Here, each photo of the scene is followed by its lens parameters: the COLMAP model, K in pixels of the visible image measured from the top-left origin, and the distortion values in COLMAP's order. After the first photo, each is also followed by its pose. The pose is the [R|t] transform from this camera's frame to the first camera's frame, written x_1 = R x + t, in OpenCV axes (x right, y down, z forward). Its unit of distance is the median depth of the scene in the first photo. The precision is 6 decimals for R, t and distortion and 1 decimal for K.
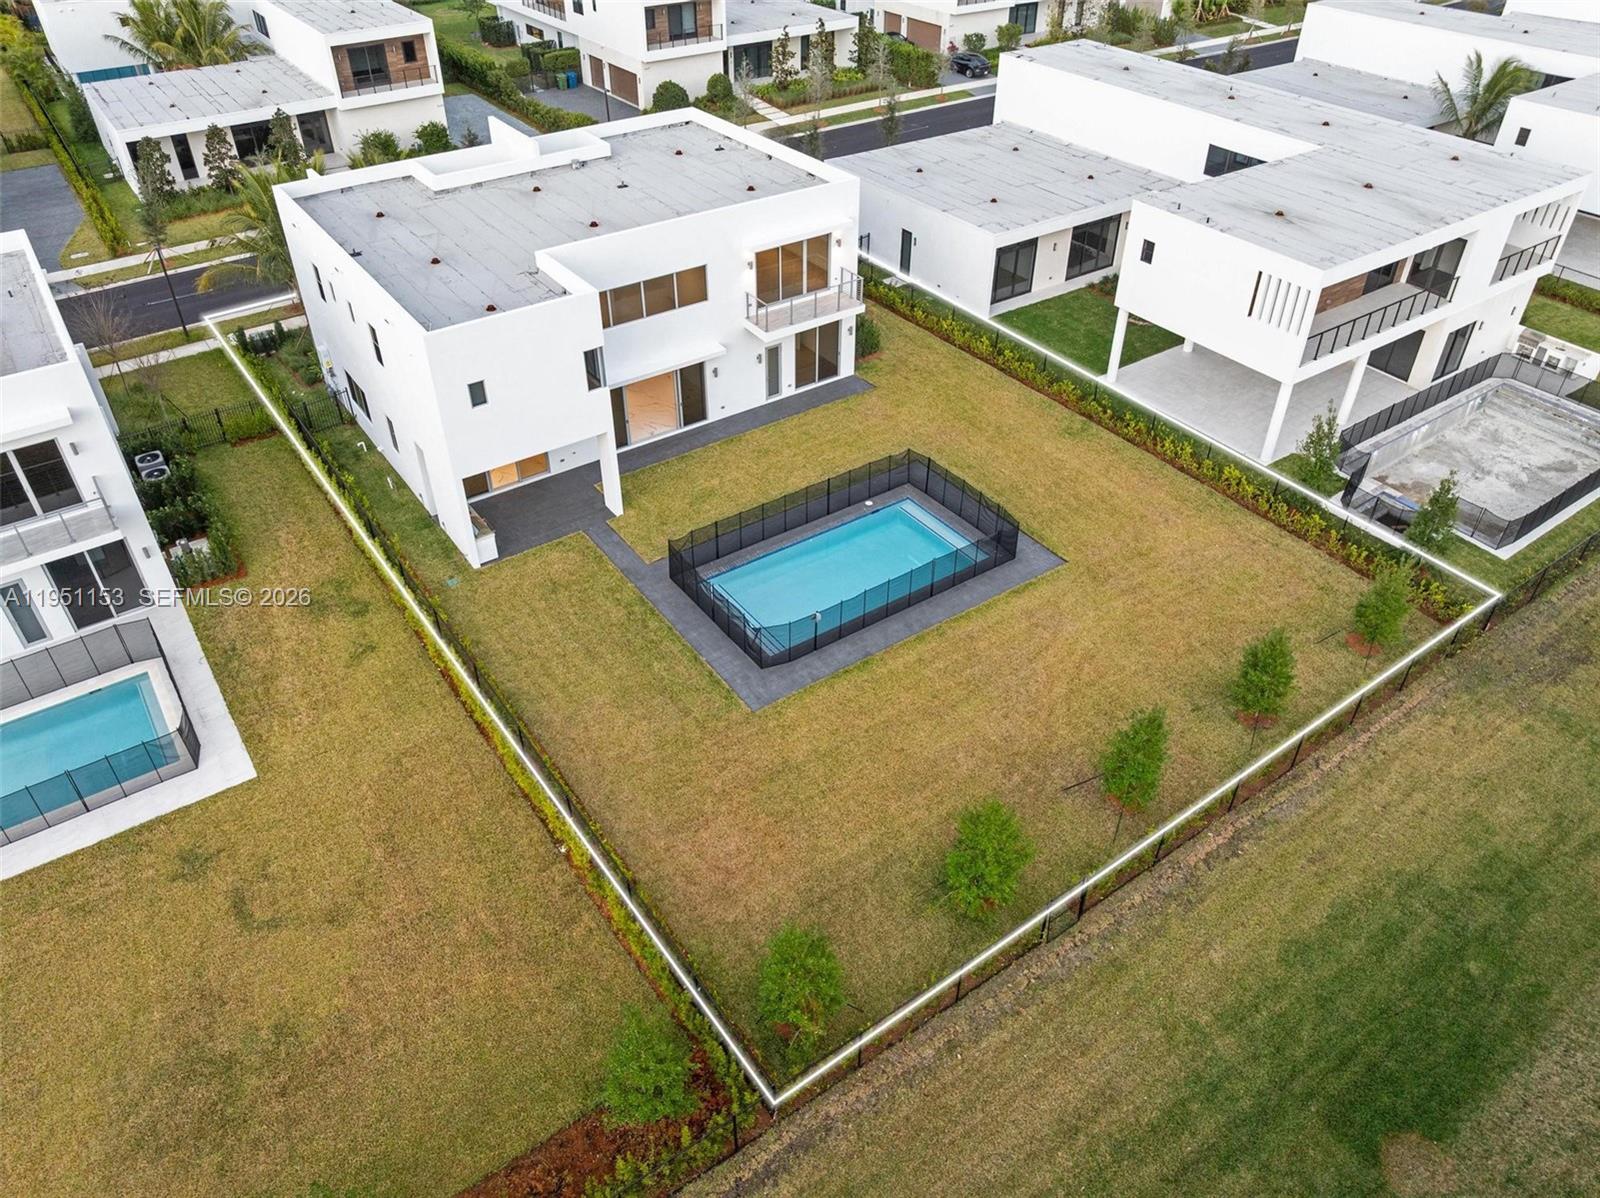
lens RADIAL K [[1137.4, 0, 800.0], [0, 1137.4, 599.0], [0, 0, 1]] dist [-0.033860, 0.010499]
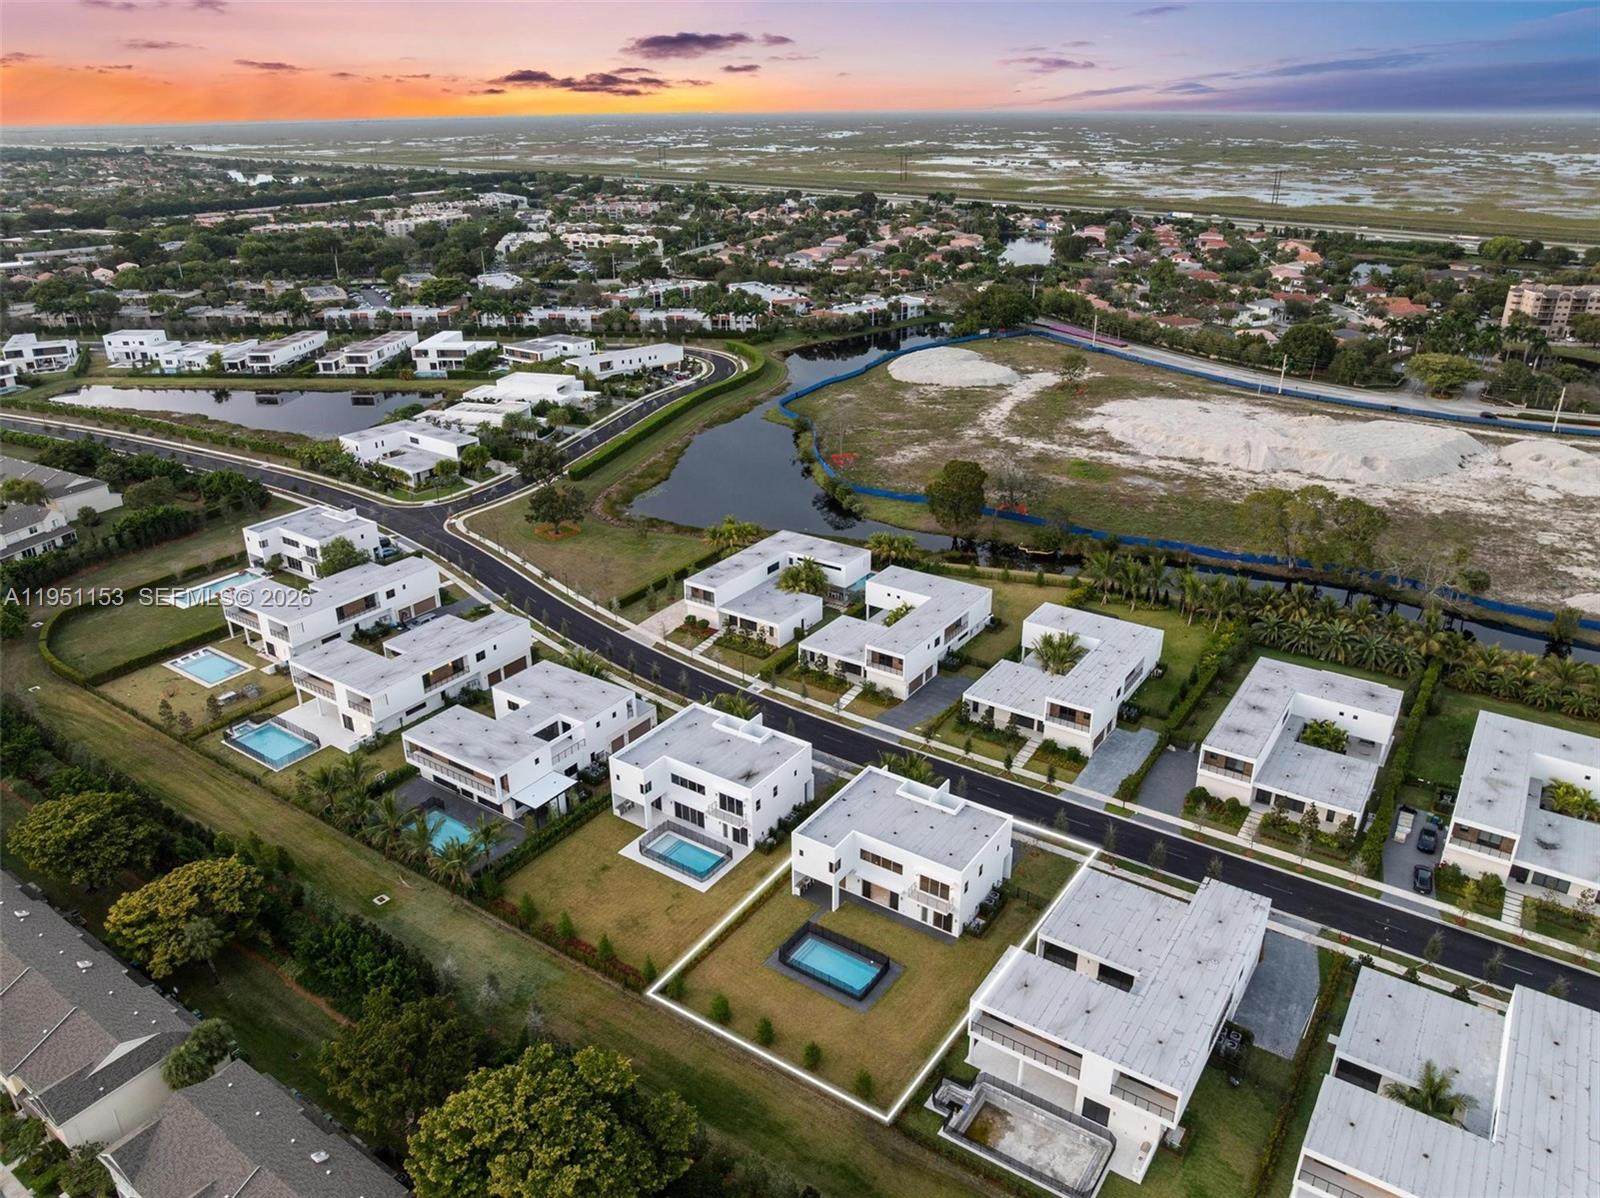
lens RADIAL K [[1113.8, 0, 792.4], [0, 1113.8, 615.2], [0, 0, 1]] dist [-0.035269, -0.007074]
pose [[0.348233, 0.392234, -0.851402, 1.913866], [-0.574970, 0.806711, 0.136476, -0.995272], [0.740367, 0.442006, 0.506447, -0.906943]]
